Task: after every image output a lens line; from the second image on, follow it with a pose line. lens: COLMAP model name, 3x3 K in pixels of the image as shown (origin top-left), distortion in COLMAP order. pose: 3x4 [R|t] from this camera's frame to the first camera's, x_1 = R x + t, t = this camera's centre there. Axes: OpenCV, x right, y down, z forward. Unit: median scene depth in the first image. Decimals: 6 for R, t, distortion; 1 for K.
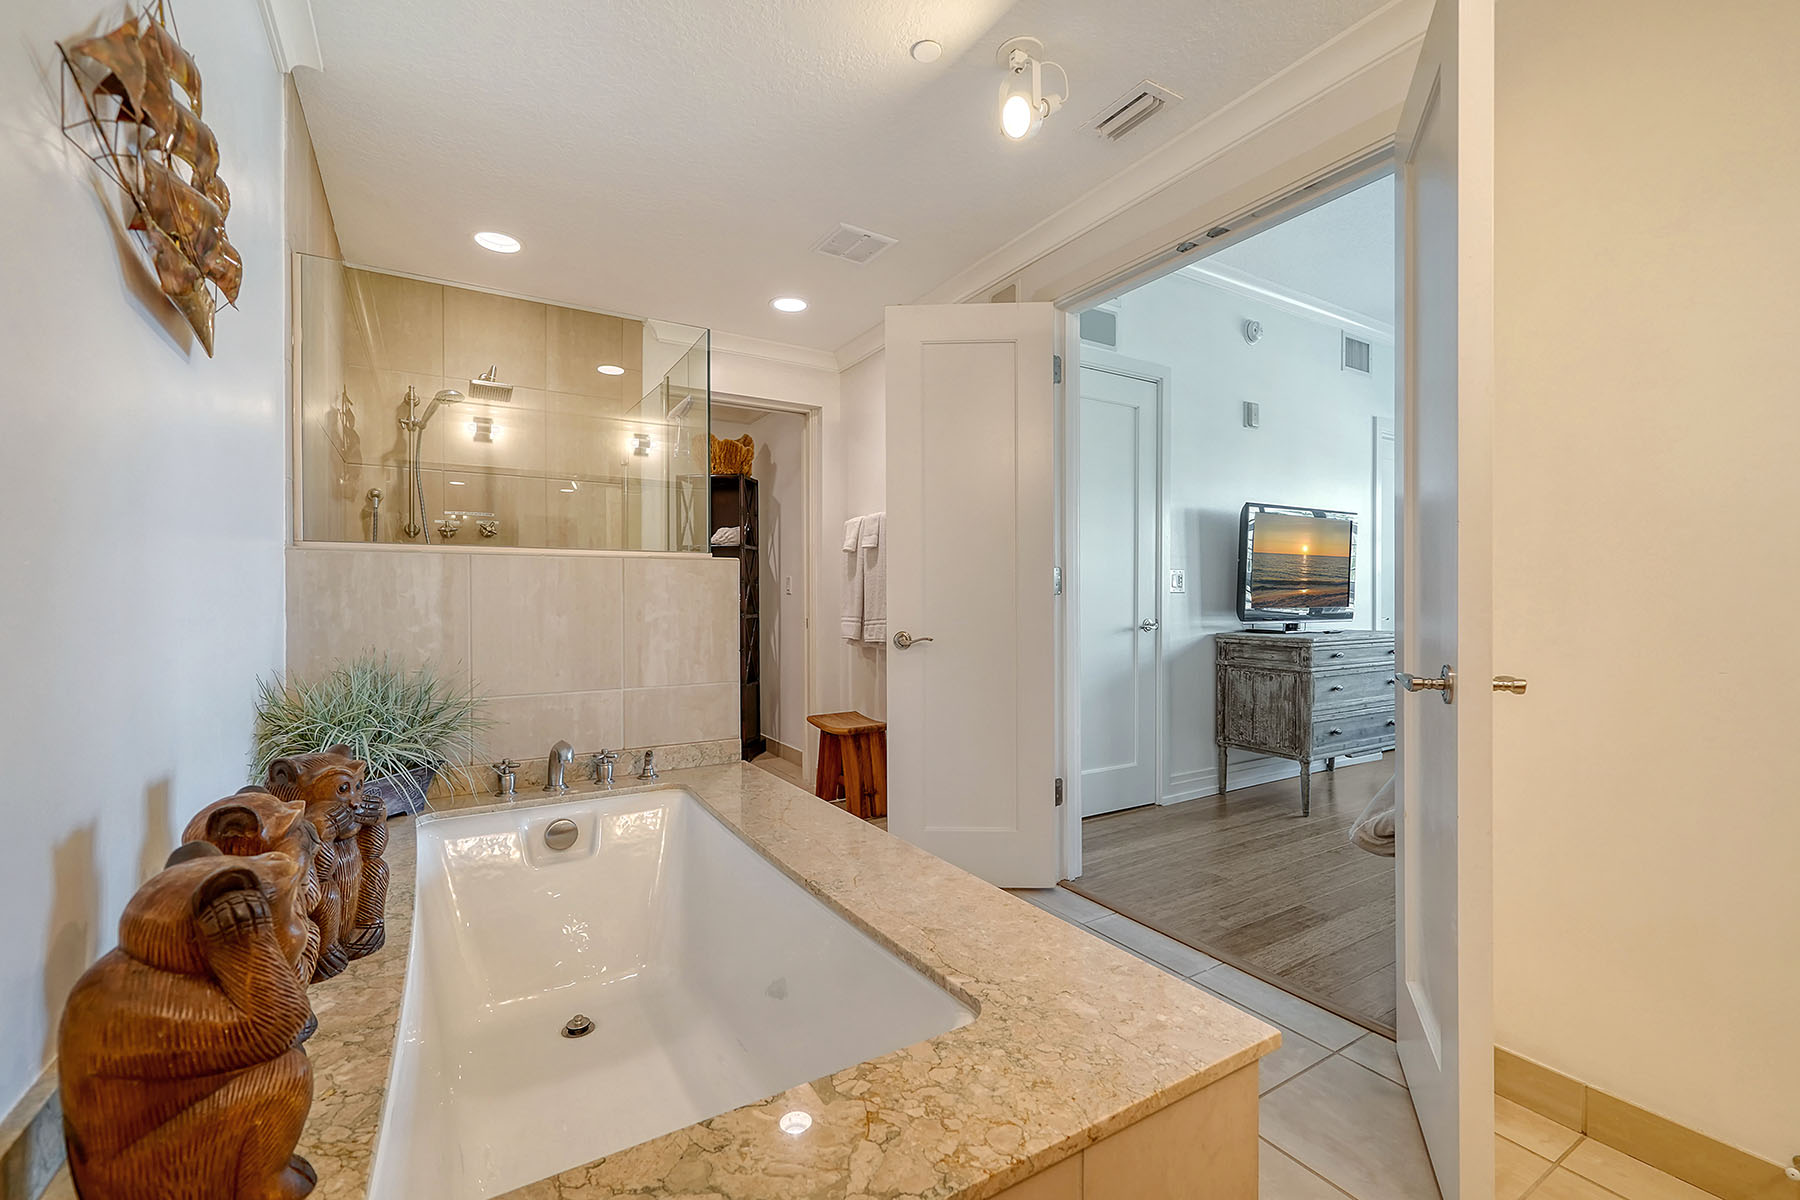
lens RADIAL K [[756.1, 0, 890.8], [0, 756.1, 594.3], [0, 0, 1]] dist [-0.001682, -0.000520]
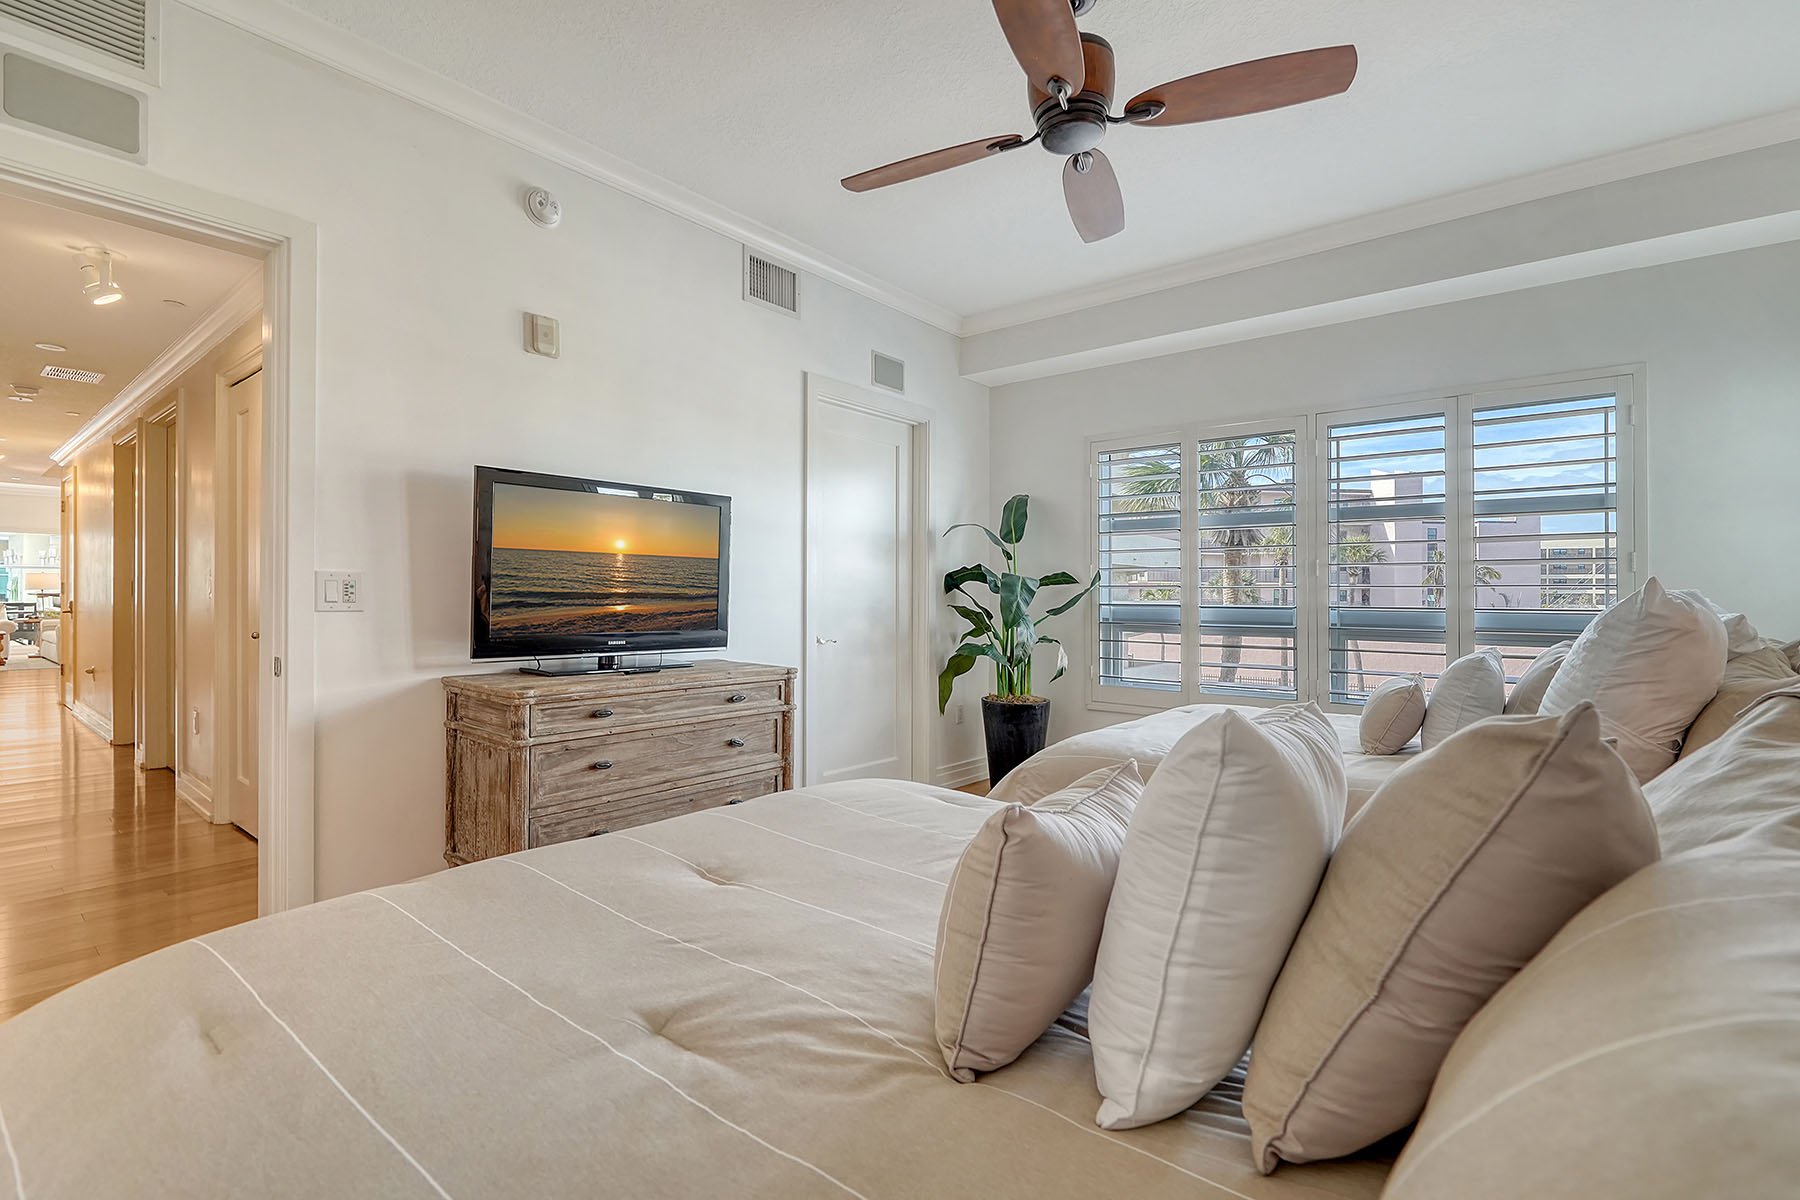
lens RADIAL K [[811.5, 0, 908.5], [0, 811.5, 595.5], [0, 0, 1]] dist [-0.012076, -0.000123]
pose [[0.938449, 0.009933, 0.345274, 0.539126], [-0.012832, 0.999899, 0.006112, -0.023113], [-0.345178, -0.010166, 0.938482, 0.242385]]
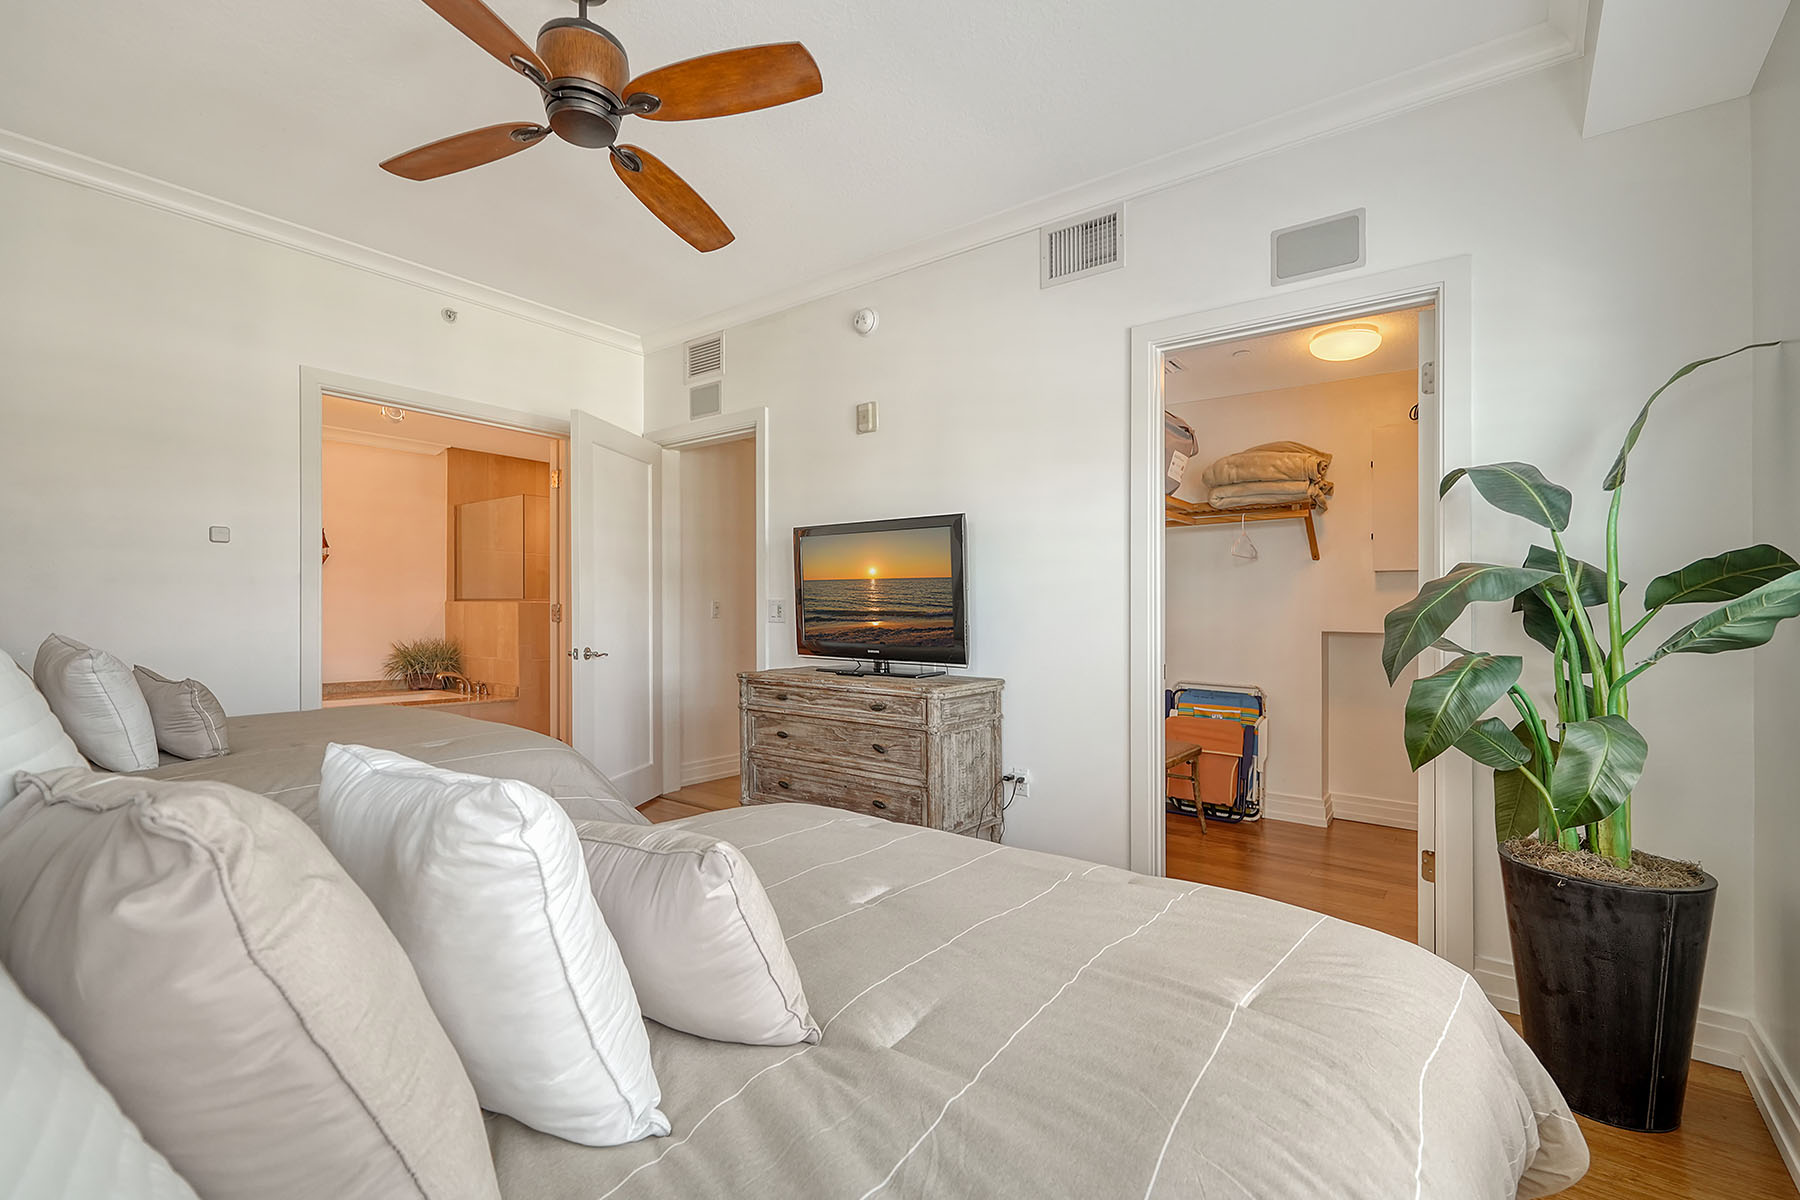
lens RADIAL K [[817.4, 0, 929.8], [0, 817.4, 648.2], [0, 0, 1]] dist [0.000805, -0.000084]
pose [[0.366276, 0.043415, -0.929493, 1.390723], [-0.007870, 0.999020, 0.043561, -0.016665], [0.930473, -0.008640, 0.366258, 0.732114]]
